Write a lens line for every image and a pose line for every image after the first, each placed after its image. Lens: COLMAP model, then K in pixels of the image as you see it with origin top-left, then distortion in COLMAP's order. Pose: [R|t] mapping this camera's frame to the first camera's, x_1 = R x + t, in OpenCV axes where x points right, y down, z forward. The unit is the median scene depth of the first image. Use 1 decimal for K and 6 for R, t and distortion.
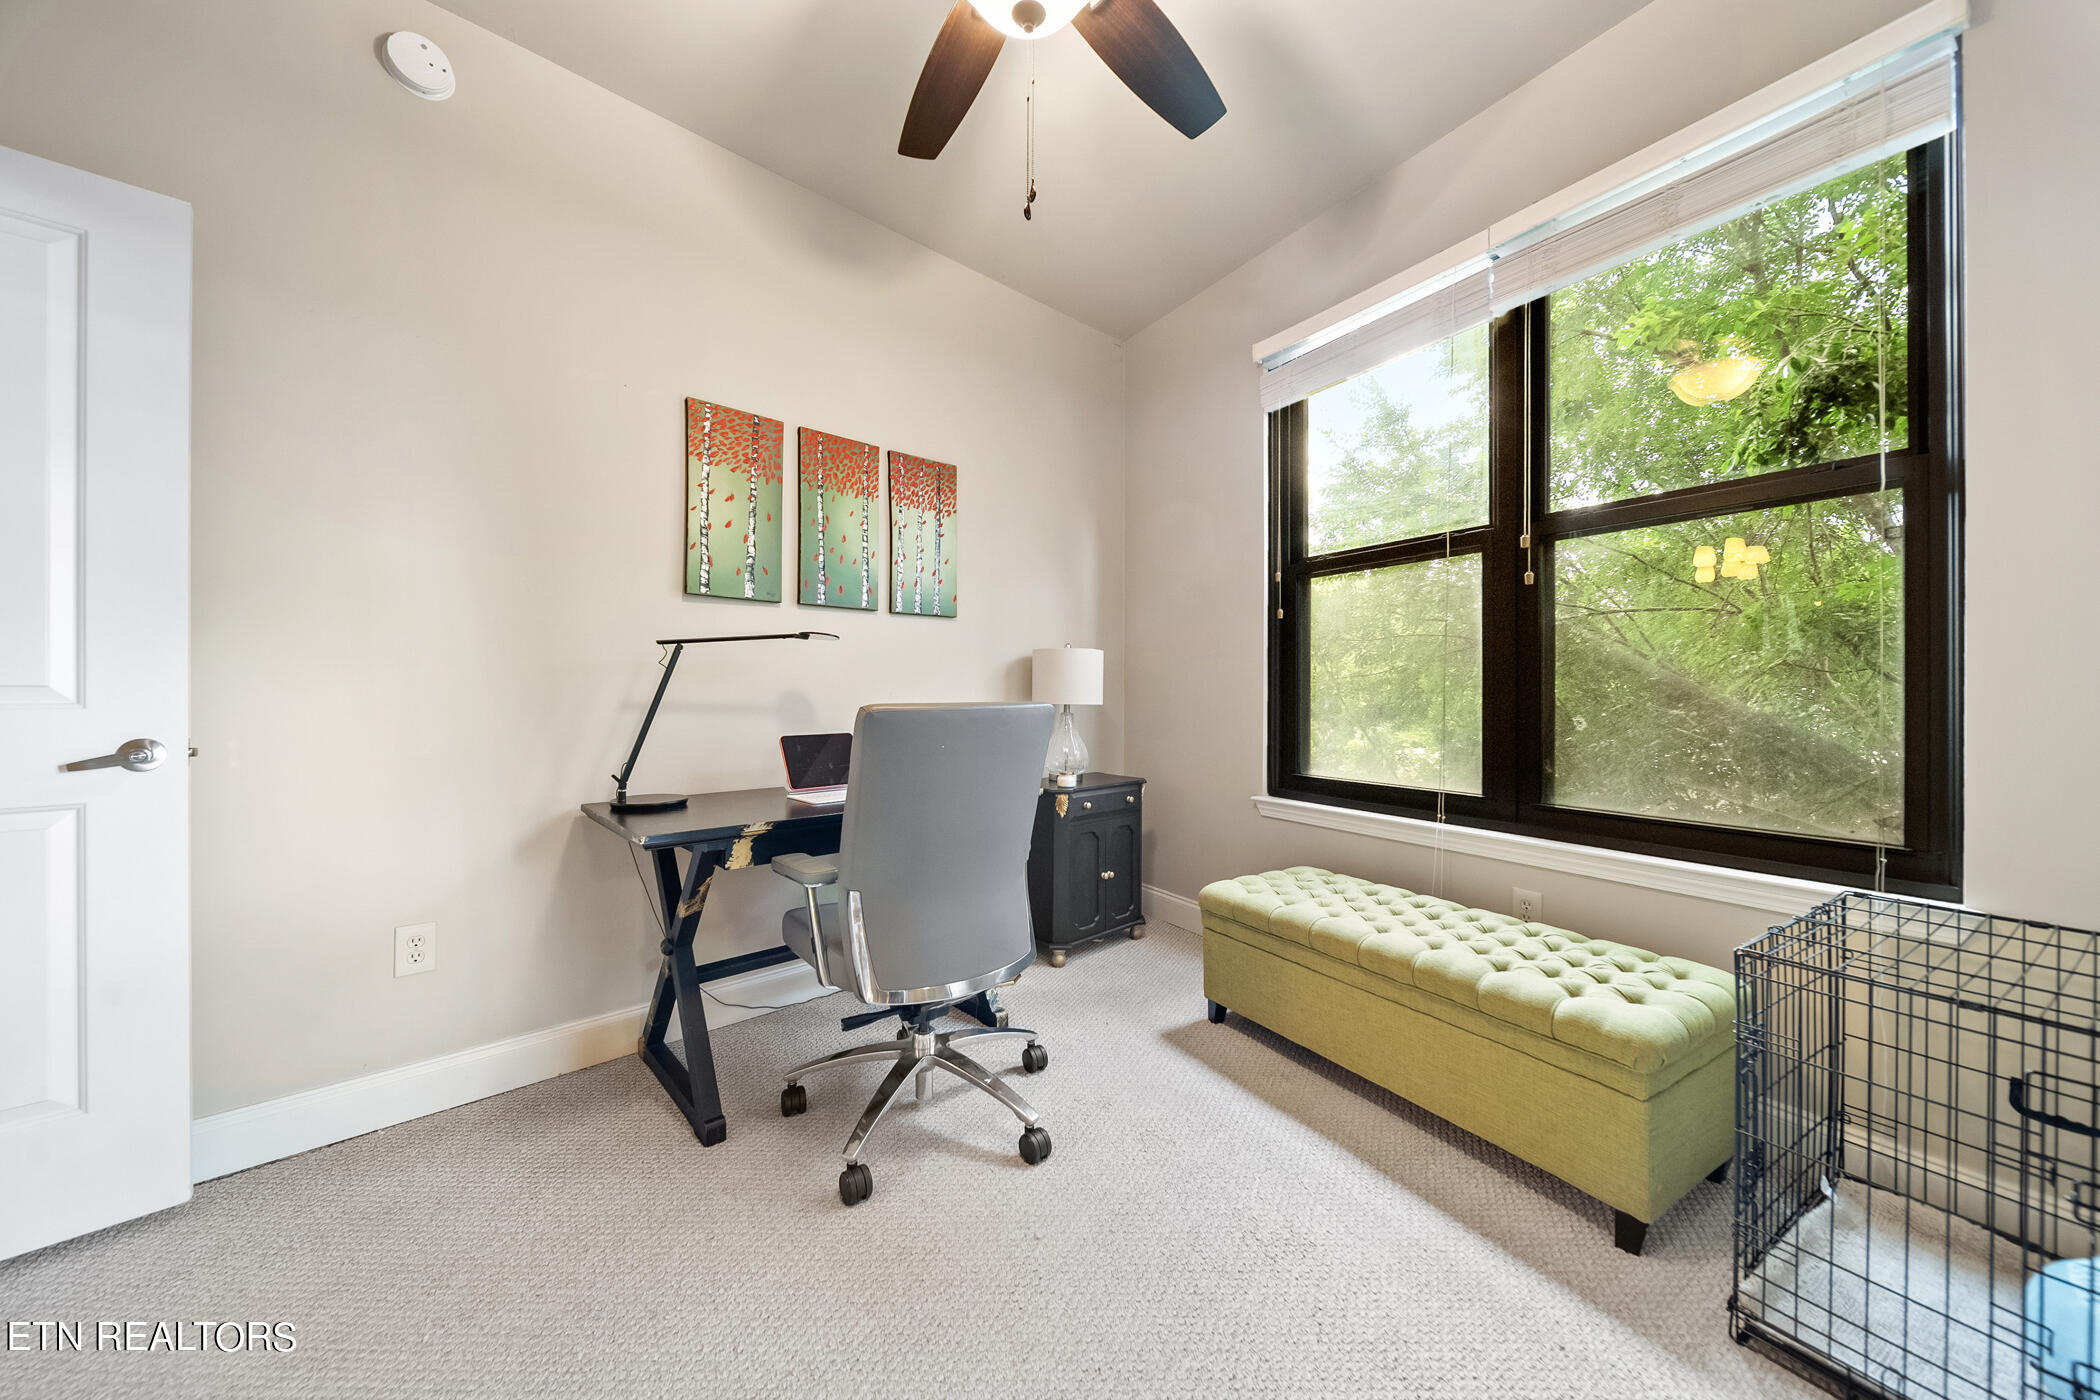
lens RADIAL K [[719.8, 0, 1040.8], [0, 719.8, 697.2], [0, 0, 1]] dist [0.002117, -0.000041]
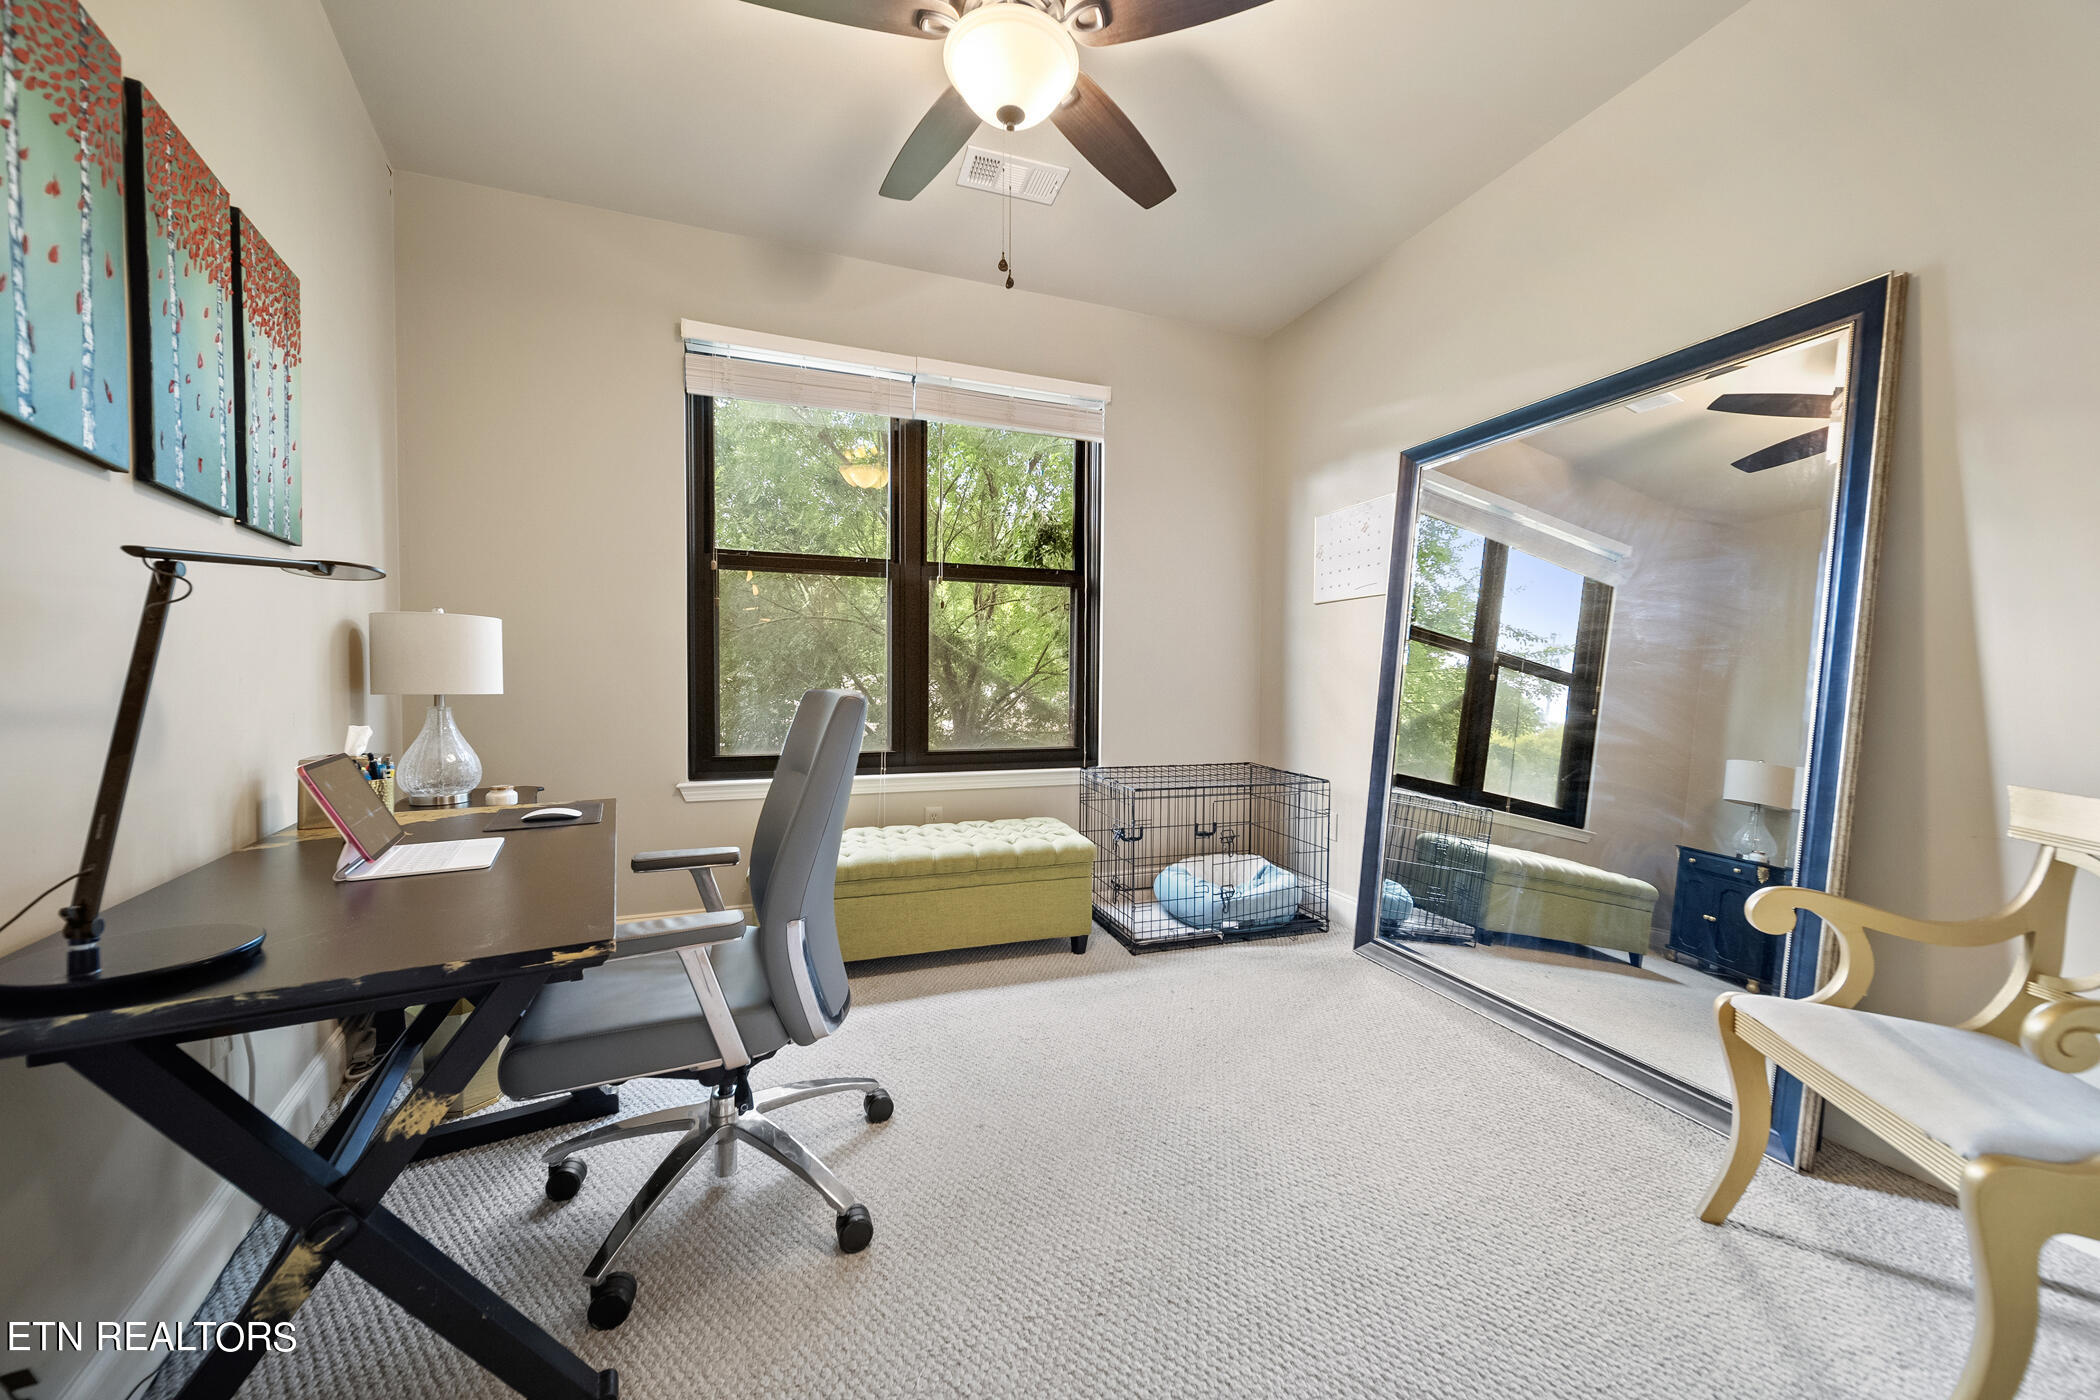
lens RADIAL K [[719.8, 0, 1040.8], [0, 719.8, 697.2], [0, 0, 1]] dist [0.002117, -0.000041]
pose [[0.231227, -0.029362, 0.972457, -0.739839], [0.005229, 0.999568, 0.028937, -0.007264], [-0.972886, -0.001606, 0.231280, 0.406112]]
